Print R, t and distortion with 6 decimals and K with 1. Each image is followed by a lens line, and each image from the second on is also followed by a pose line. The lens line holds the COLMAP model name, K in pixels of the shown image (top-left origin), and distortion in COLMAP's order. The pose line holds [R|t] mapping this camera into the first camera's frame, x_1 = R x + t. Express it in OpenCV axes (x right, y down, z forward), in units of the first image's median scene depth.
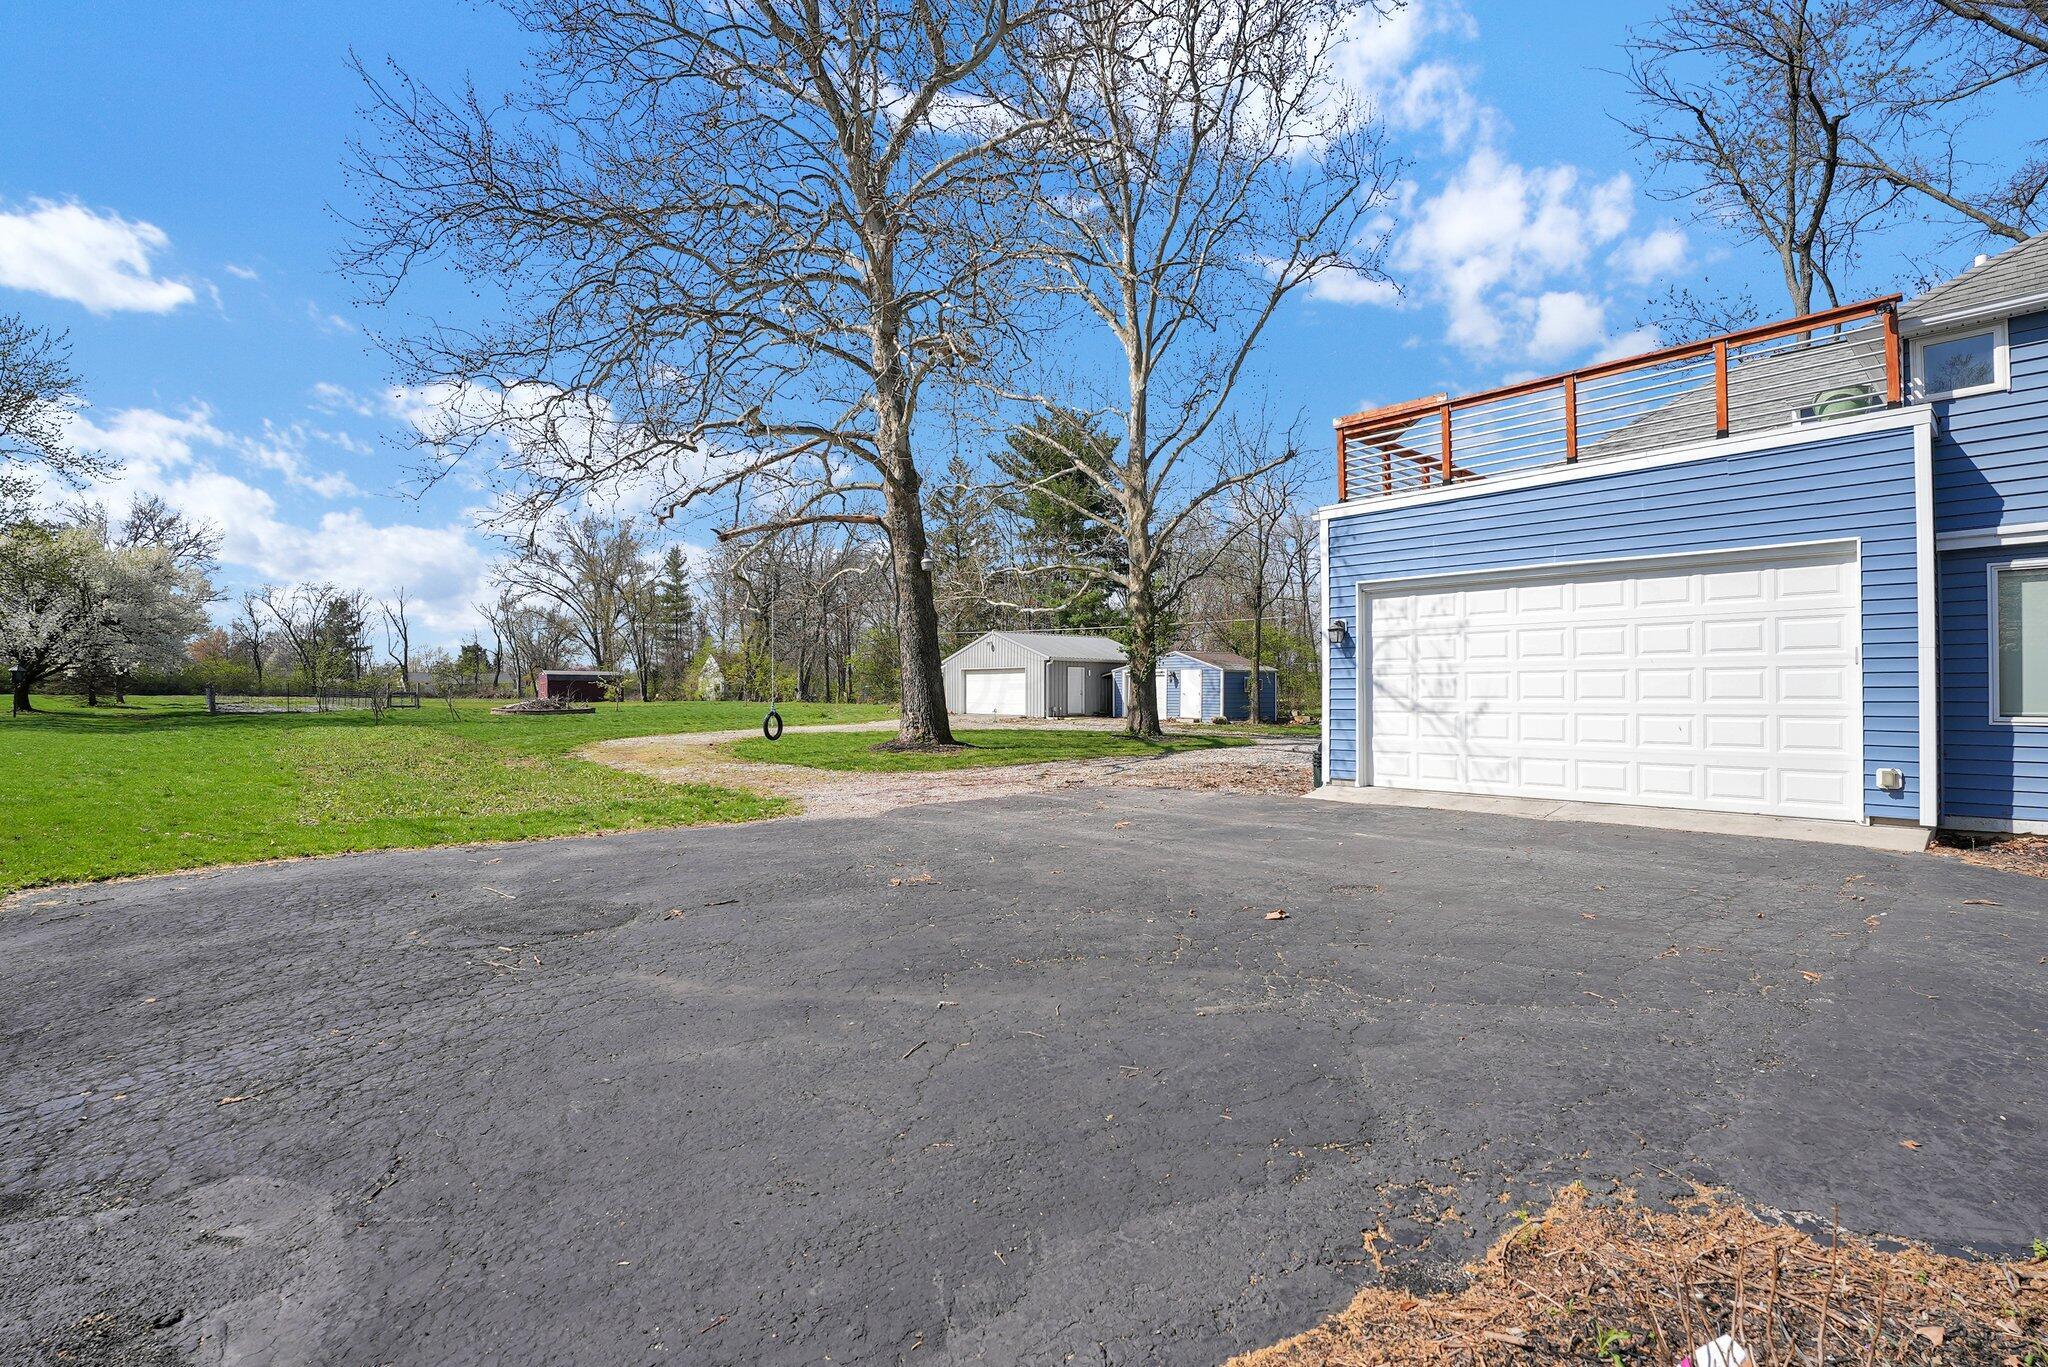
lens RADIAL K [[897.5, 0, 1024.0], [0, 897.5, 683.5], [0, 0, 1]] dist [-0.056647, 0.000066]
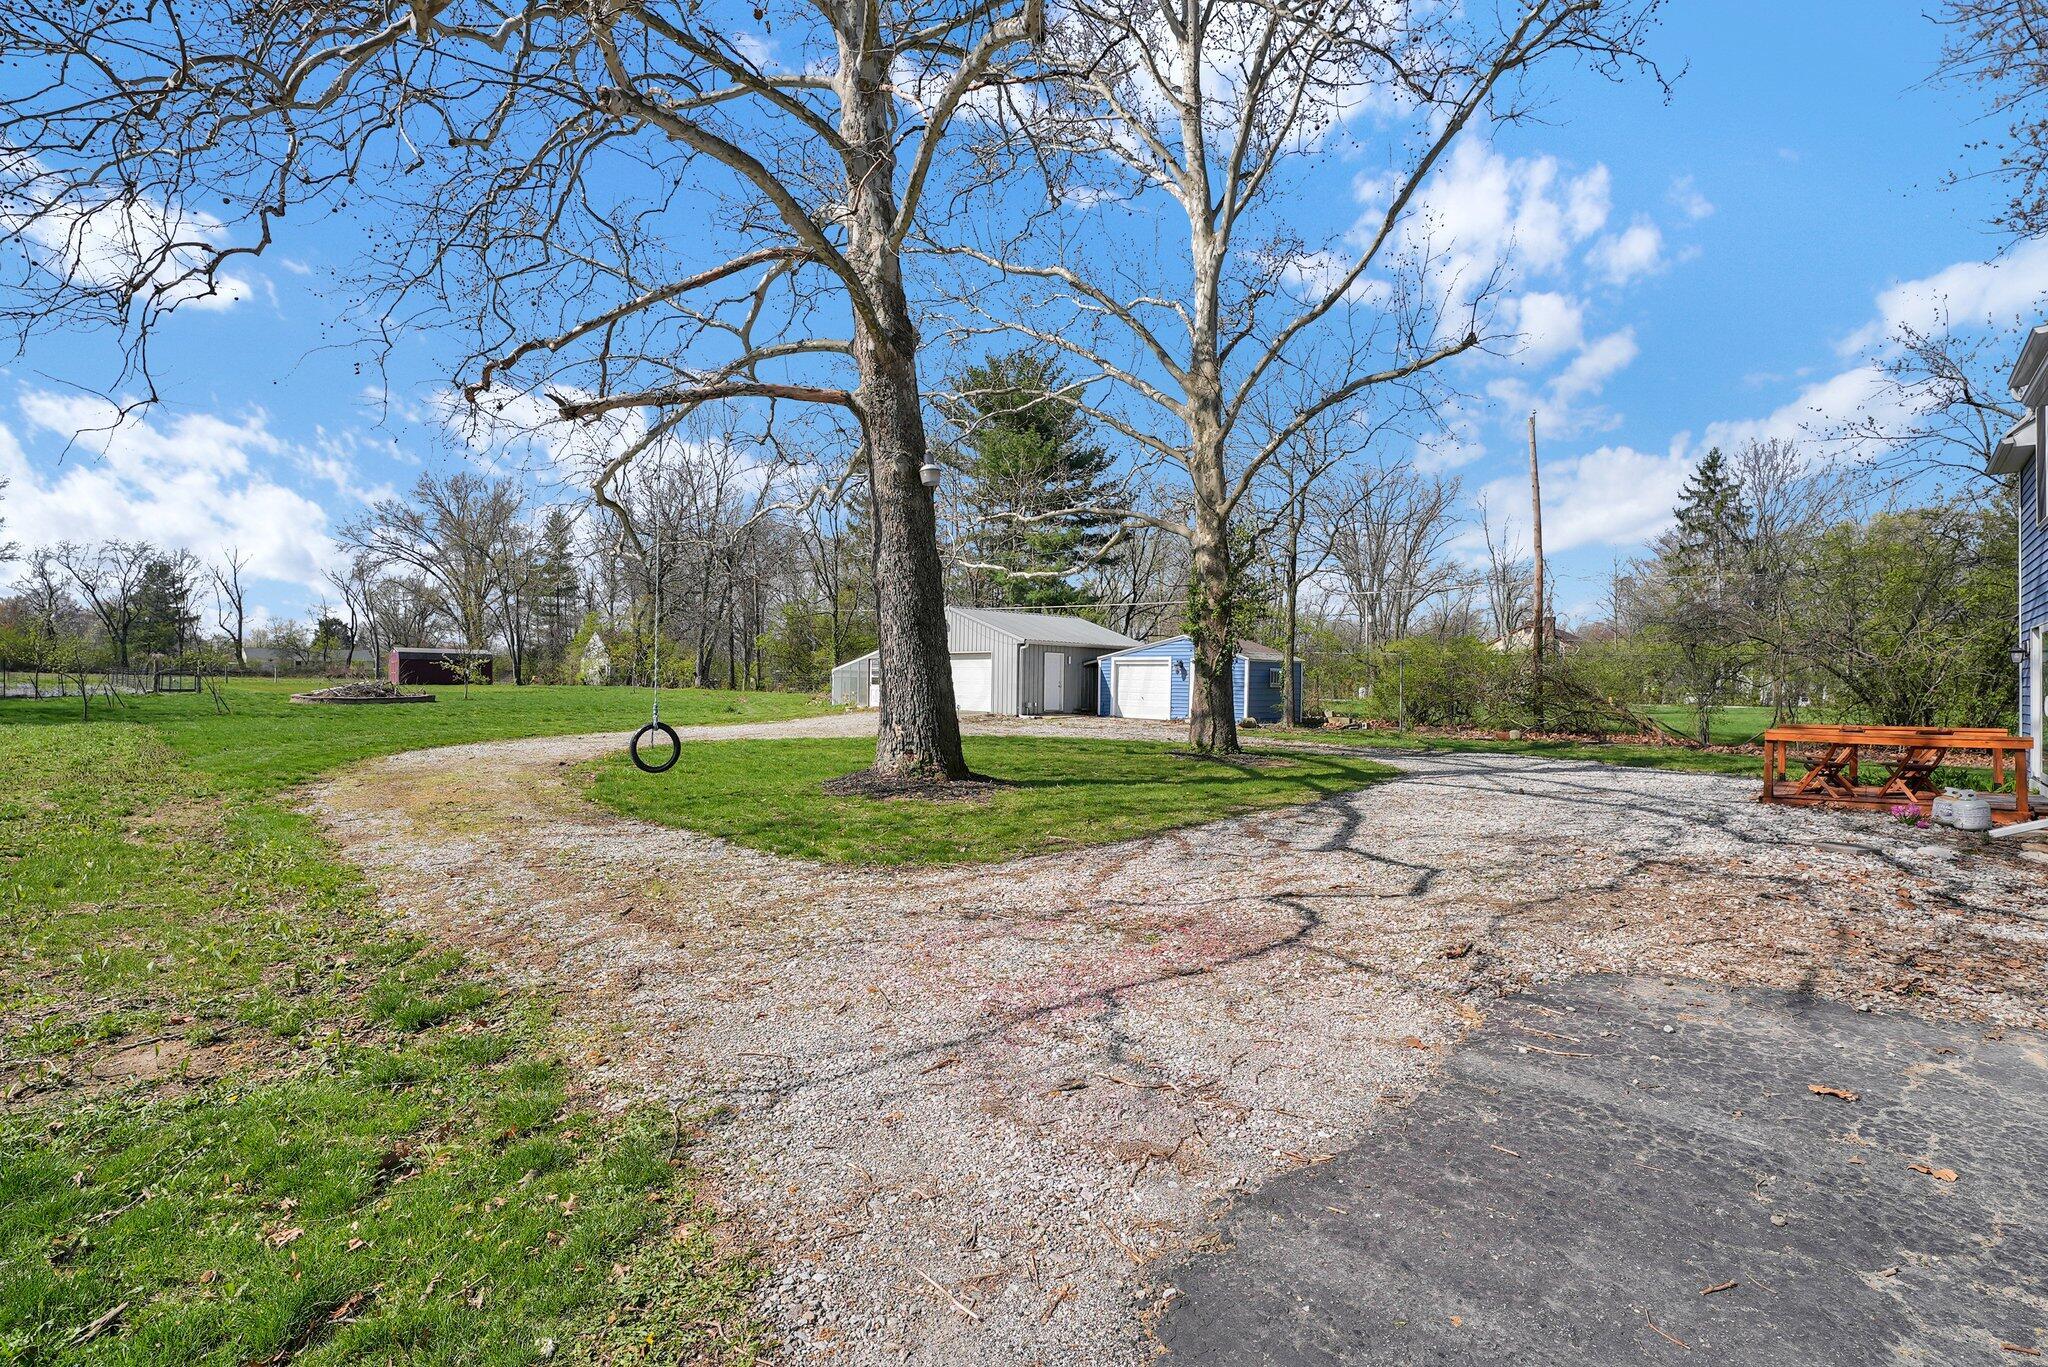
lens RADIAL K [[897.5, 0, 1024.0], [0, 897.5, 683.5], [0, 0, 1]] dist [-0.056647, 0.000066]
pose [[0.994347, 0.012204, 0.105472, -0.033913], [-0.013901, 0.999785, 0.015362, -0.001773], [-0.105262, -0.016741, 0.994304, 0.128972]]
